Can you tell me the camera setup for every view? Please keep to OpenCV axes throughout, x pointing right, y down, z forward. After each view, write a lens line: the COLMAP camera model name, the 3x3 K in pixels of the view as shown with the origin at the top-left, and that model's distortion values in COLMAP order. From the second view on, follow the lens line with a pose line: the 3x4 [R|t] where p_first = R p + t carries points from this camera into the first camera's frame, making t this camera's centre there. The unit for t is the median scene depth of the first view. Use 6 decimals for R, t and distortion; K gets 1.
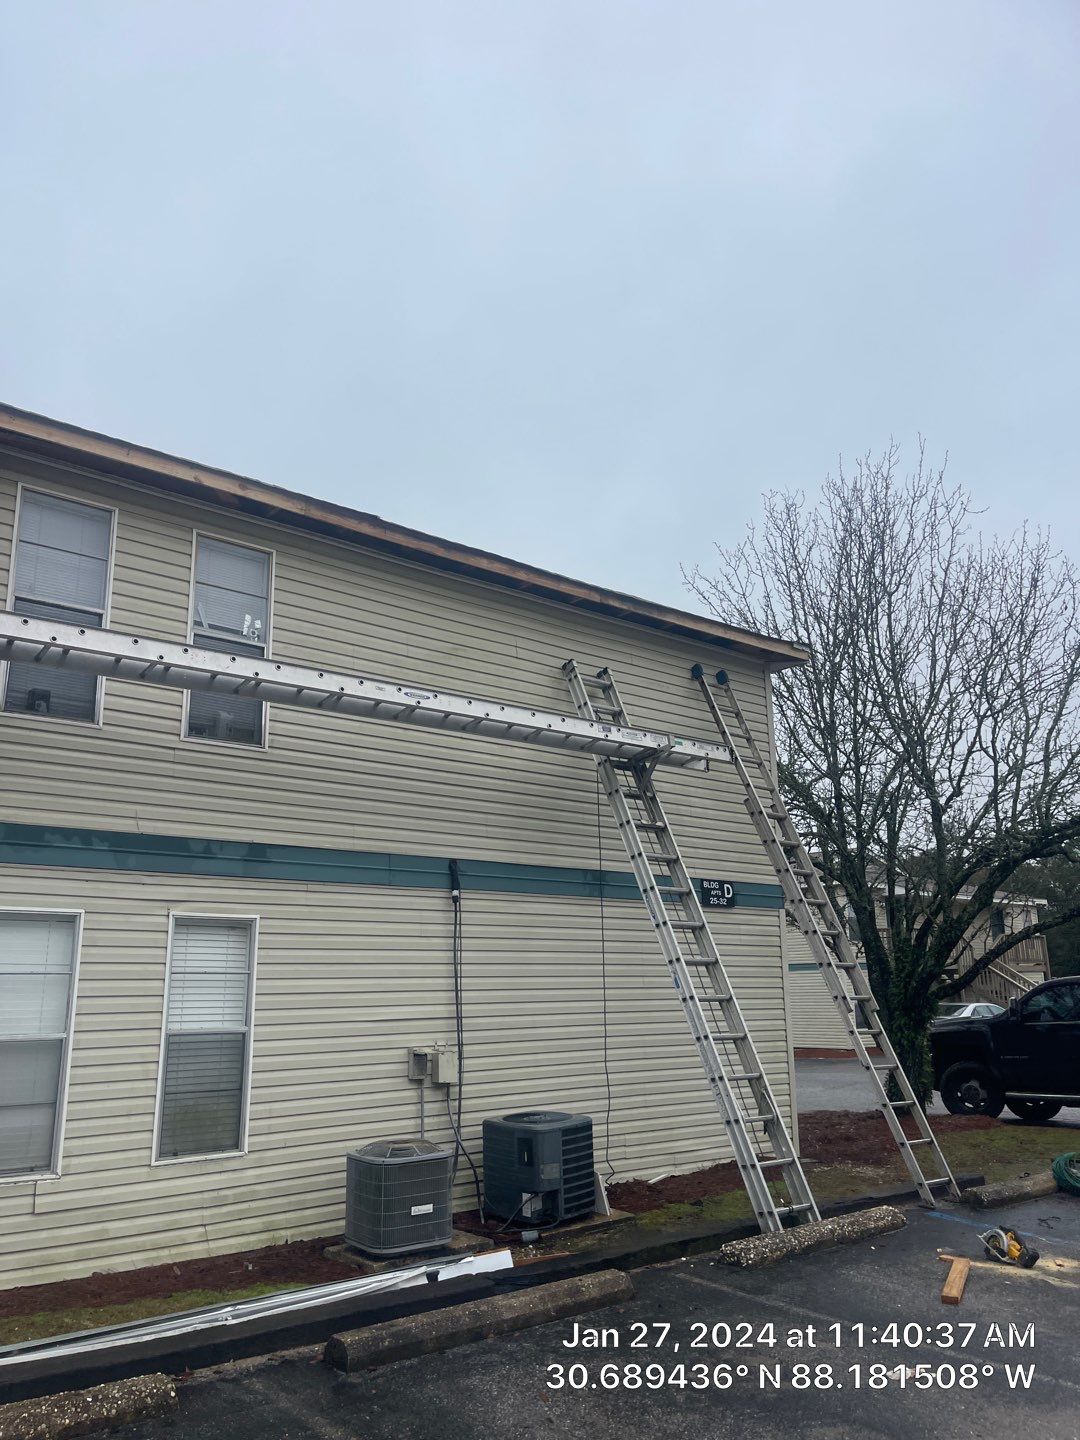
lens RADIAL K [[1094.1, 0, 526.3], [0, 1094.1, 732.8], [0, 0, 1]] dist [0.062363, -0.088001]
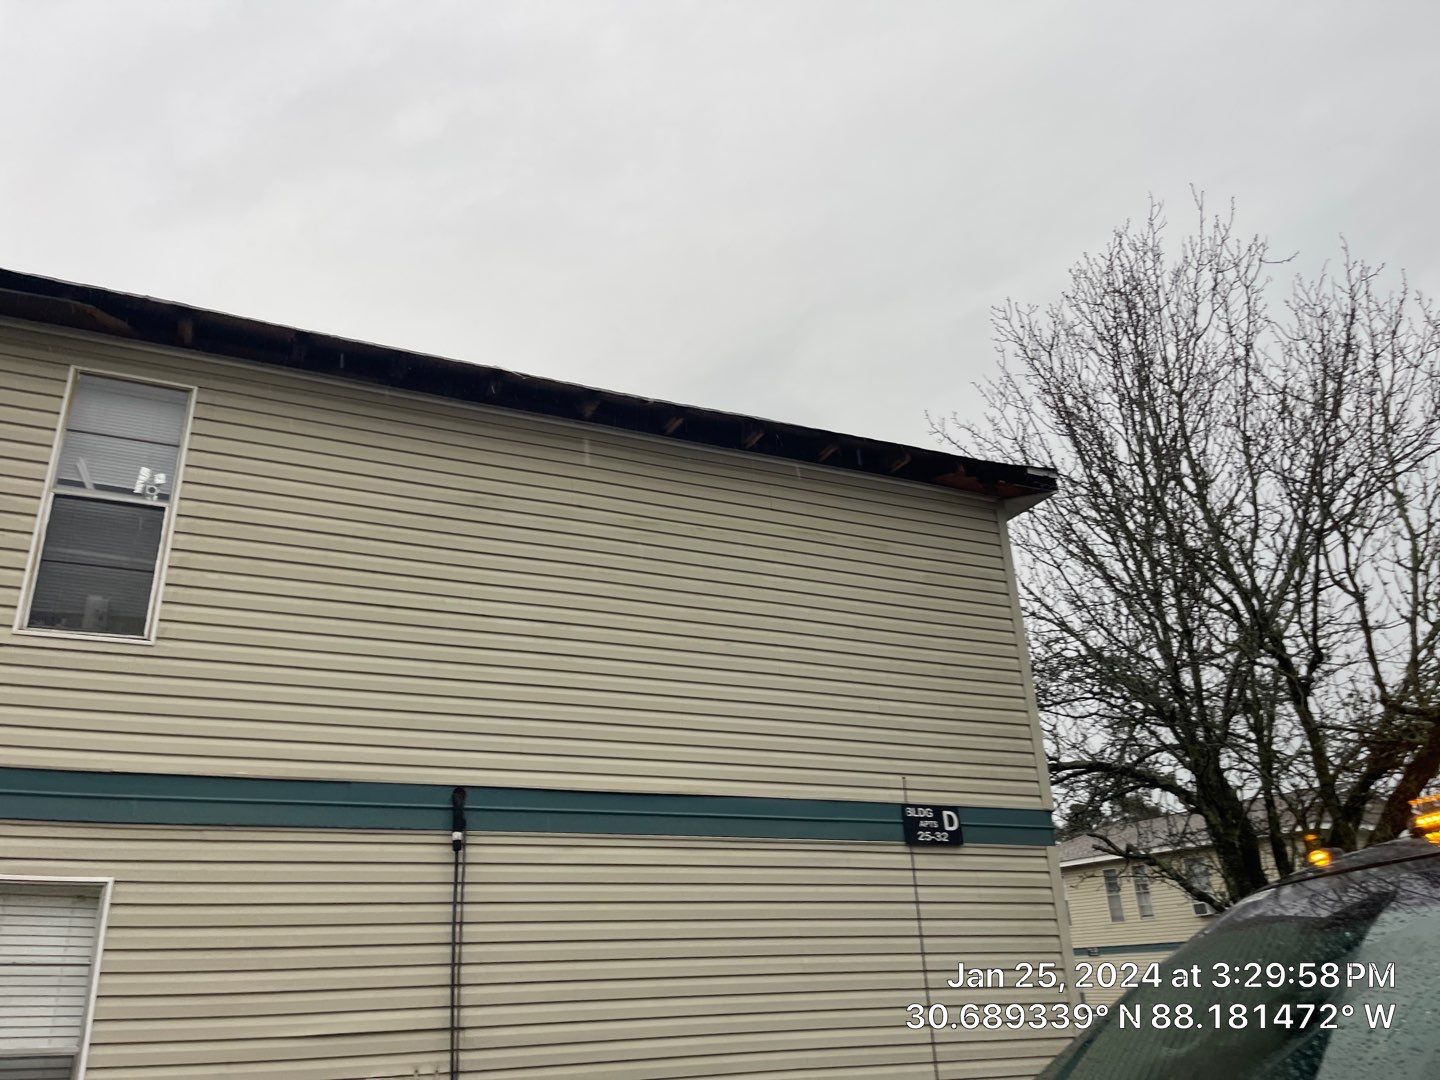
lens RADIAL K [[1116.2, 0, 700.2], [0, 1116.2, 514.9], [0, 0, 1]] dist [0.053183, -0.075530]
pose [[0.966450, -0.120640, -0.226759, 0.288042], [0.080320, 0.980506, -0.179324, 0.094395], [0.243972, 0.155095, 0.957300, 0.358779]]
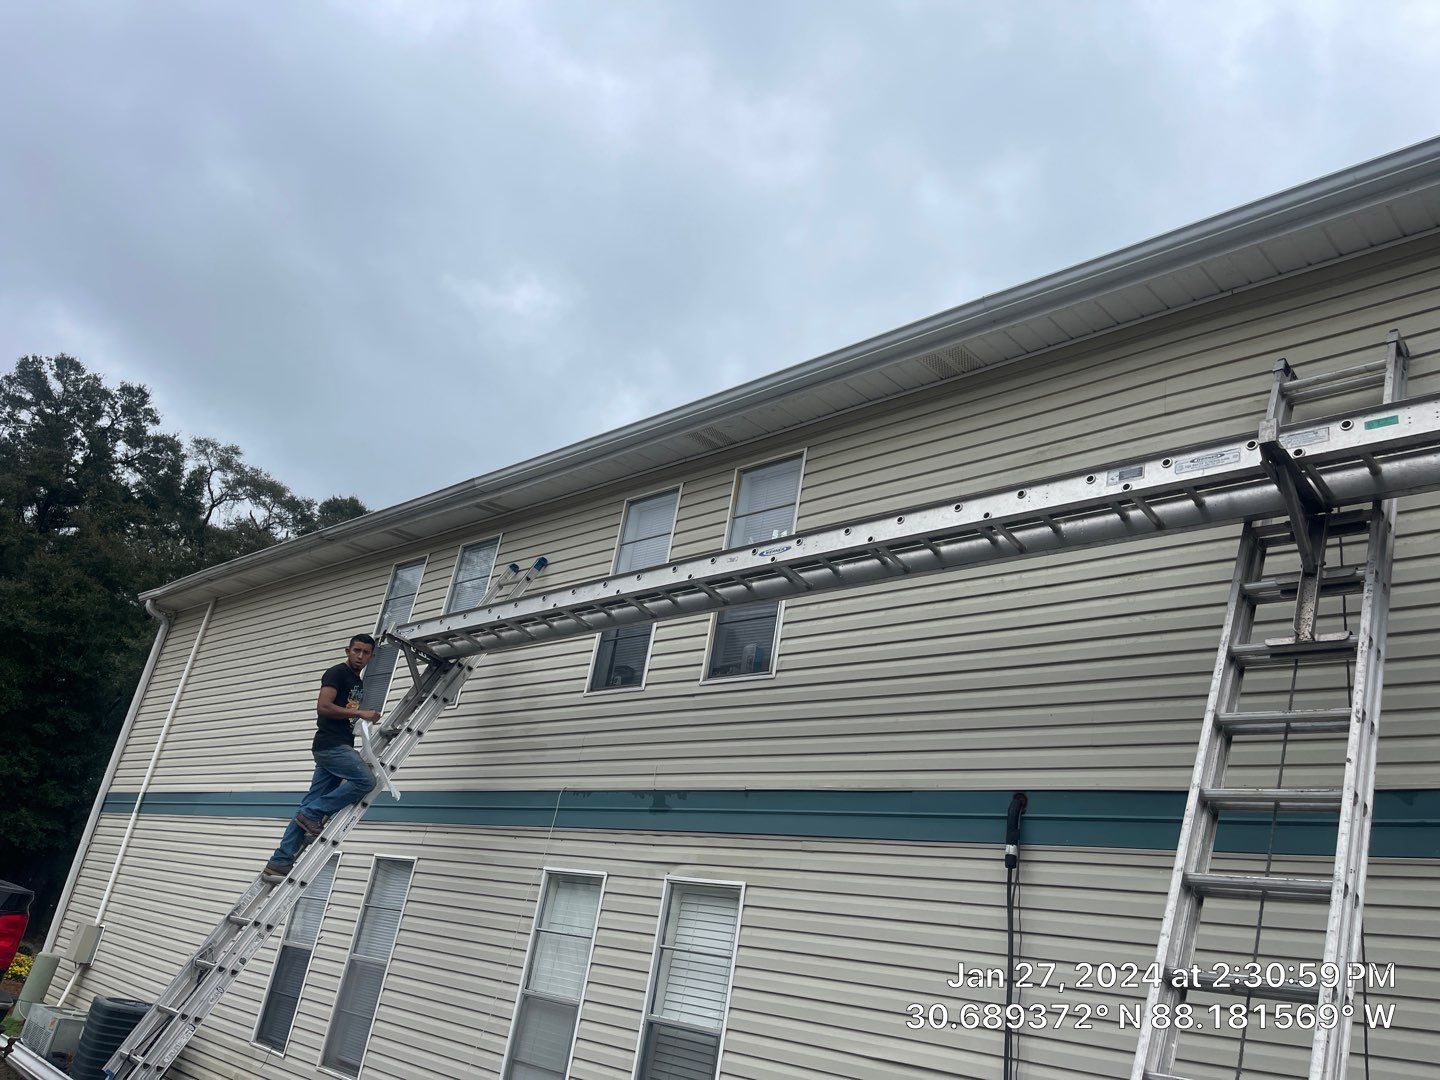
lens RADIAL K [[1082.9, 0, 709.6], [0, 1082.9, 540.0], [0, 0, 1]] dist [0.053341, -0.060073]
pose [[0.108663, -0.352948, -0.929312, 0.539283], [0.069030, 0.935270, -0.347139, 0.195965], [0.991679, -0.026429, 0.125994, 0.841591]]
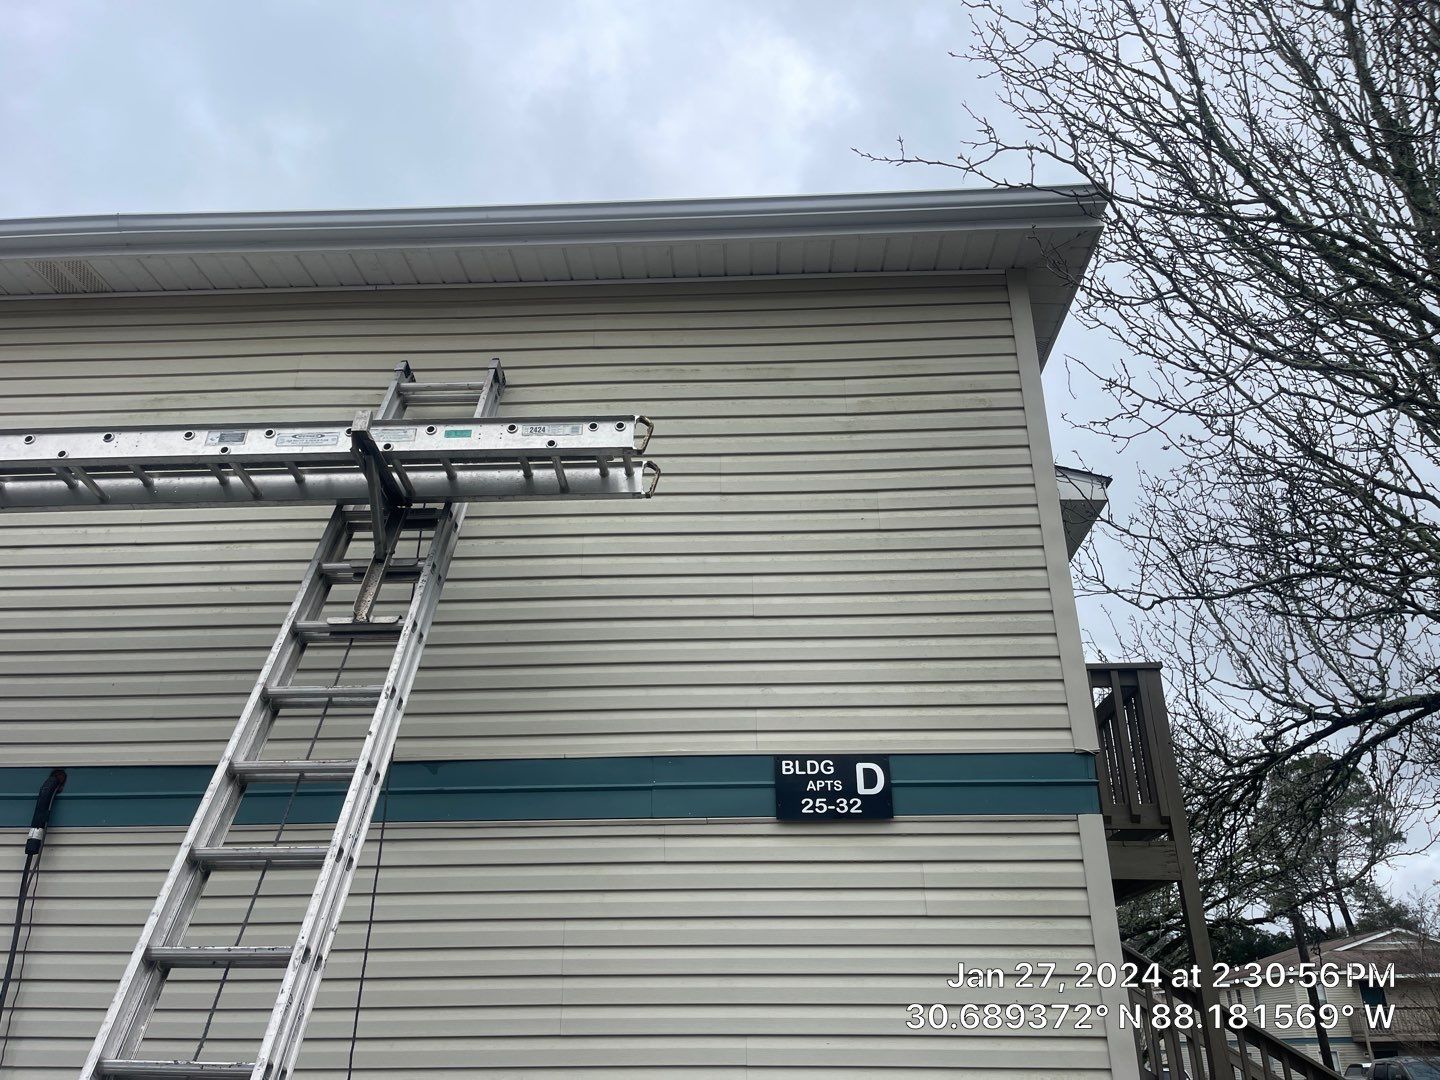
lens RADIAL K [[1090.4, 0, 720.3], [0, 1090.4, 530.5], [0, 0, 1]] dist [0.064152, -0.093687]
pose [[0.745738, -0.274183, -0.607205, 0.552699], [0.146762, 0.956610, -0.251711, 0.201205], [0.649873, 0.098596, 0.753620, 0.876366]]
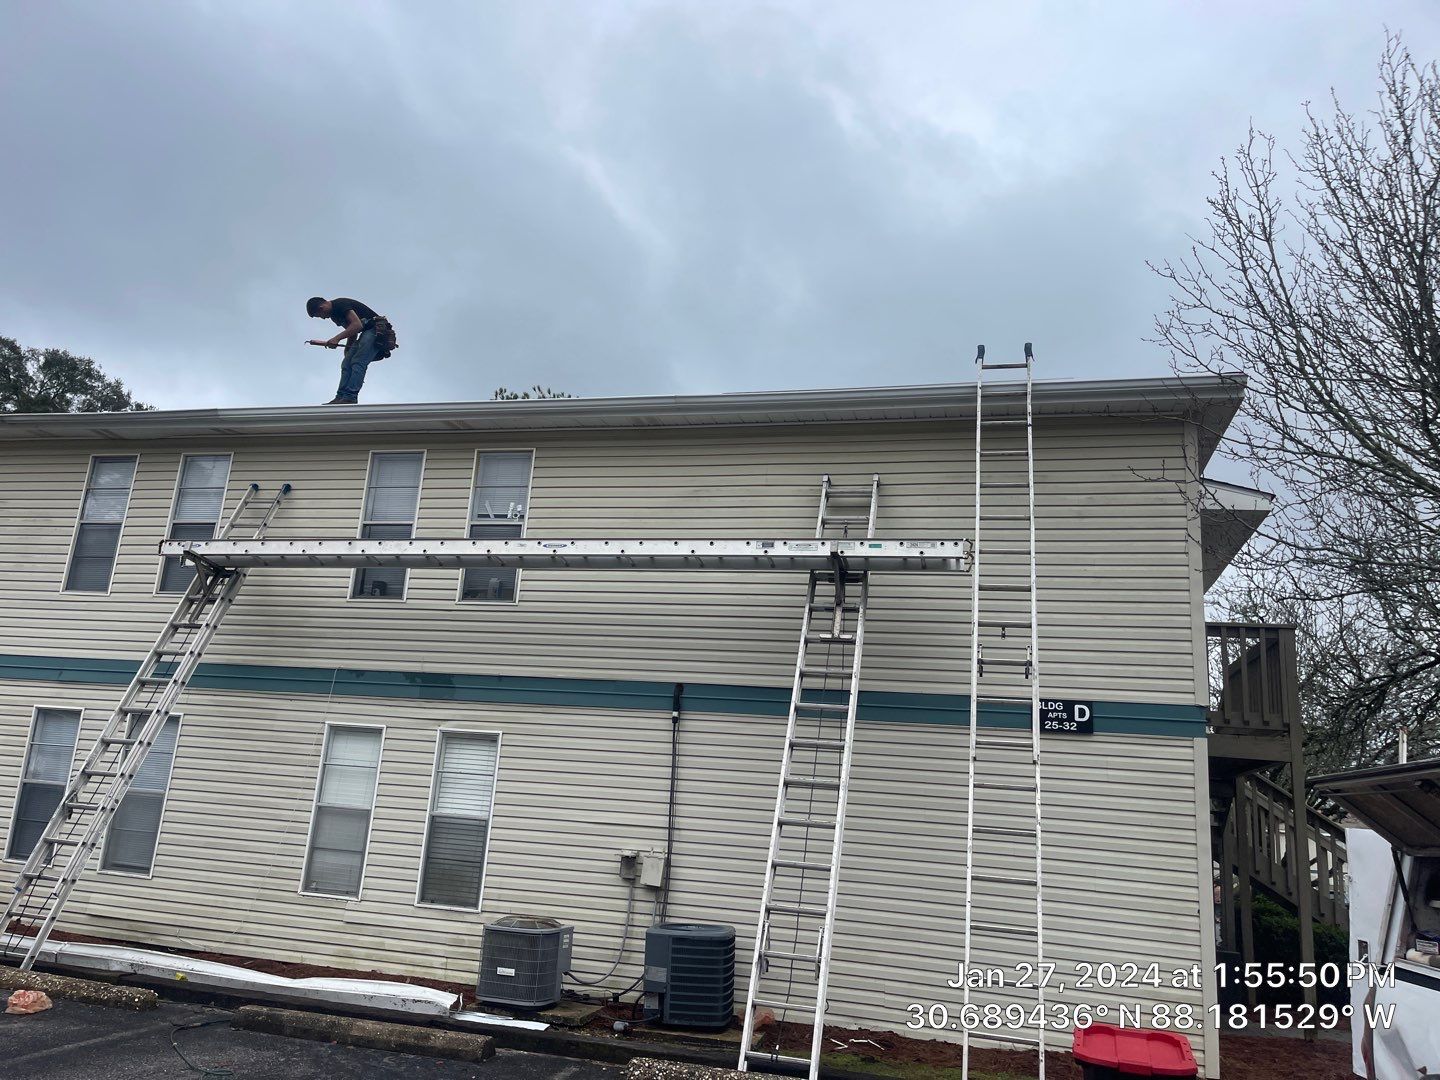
lens RADIAL K [[1098.2, 0, 690.9], [0, 1098.2, 551.0], [0, 0, 1]] dist [0.064662, -0.088966]
pose [[0.569266, -0.141062, -0.809961, 0.924453], [0.107940, 0.989467, -0.096461, 0.100002], [0.815037, -0.032515, 0.578496, 0.414866]]
